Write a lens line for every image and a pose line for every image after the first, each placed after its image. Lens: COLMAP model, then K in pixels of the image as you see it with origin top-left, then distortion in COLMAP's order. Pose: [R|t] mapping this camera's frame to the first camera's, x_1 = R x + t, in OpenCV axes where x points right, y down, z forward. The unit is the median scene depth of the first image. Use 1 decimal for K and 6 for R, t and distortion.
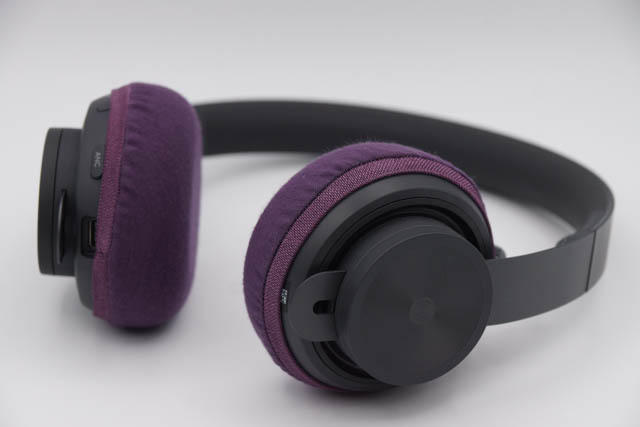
lens RADIAL K [[2227.9, 0, 320.0], [0, 2227.9, 213.5], [0, 0, 1]] dist [0.861869, 0.602670]
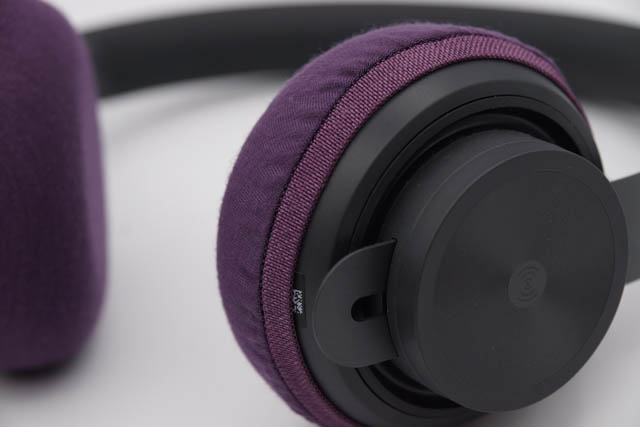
lens RADIAL K [[2227.9, 0, 320.0], [0, 2227.9, 213.5], [0, 0, 1]] dist [0.861869, 0.602670]
pose [[0.982590, -0.177813, 0.053841, -0.037529], [0.177773, 0.984056, 0.005570, 0.011907], [-0.053973, 0.004099, 0.998534, 0.406761]]
